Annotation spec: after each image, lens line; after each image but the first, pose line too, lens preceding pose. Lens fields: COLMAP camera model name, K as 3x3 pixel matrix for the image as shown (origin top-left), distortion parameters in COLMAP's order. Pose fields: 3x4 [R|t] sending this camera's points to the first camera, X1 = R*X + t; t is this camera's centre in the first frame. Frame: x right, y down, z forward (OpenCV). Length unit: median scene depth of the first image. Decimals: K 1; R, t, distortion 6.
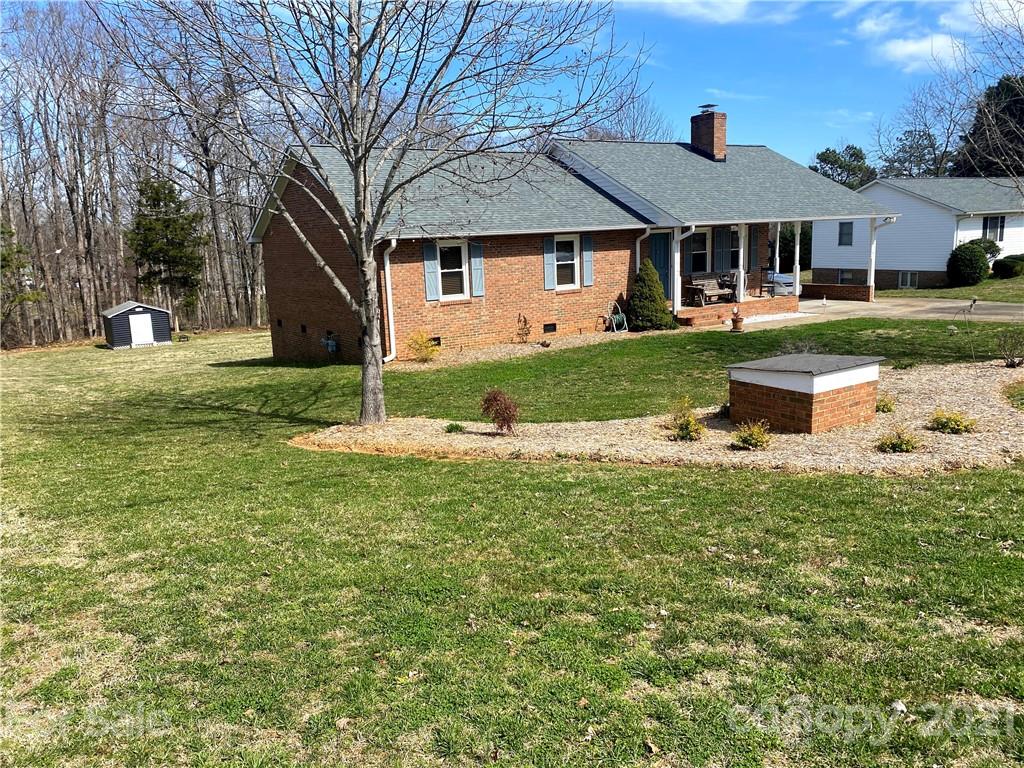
lens RADIAL K [[769.4, 0, 511.8], [0, 769.4, 382.0], [0, 0, 1]] dist [0.025177, -0.003029]
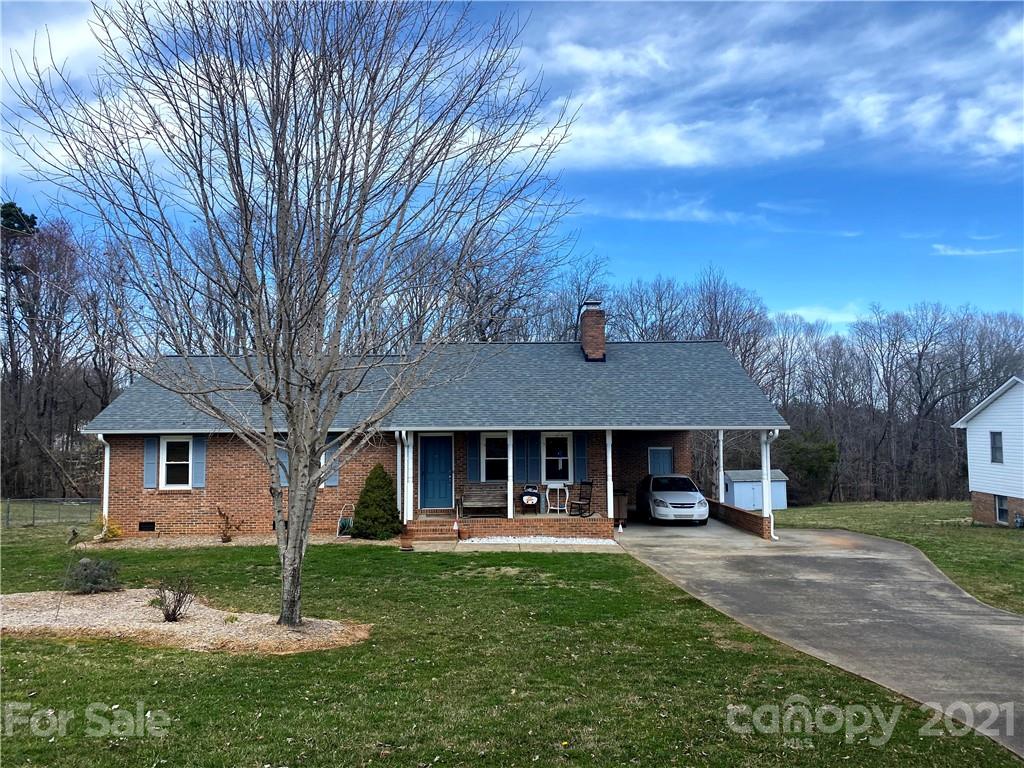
lens RADIAL K [[769.4, 0, 511.6], [0, 769.4, 383.5], [0, 0, 1]] dist [0.025177, -0.003029]
pose [[0.864707, 0.008743, -0.502201, 0.873542], [-0.125375, 0.971956, -0.198955, -0.093257], [0.486377, 0.235001, 0.841553, 0.272175]]
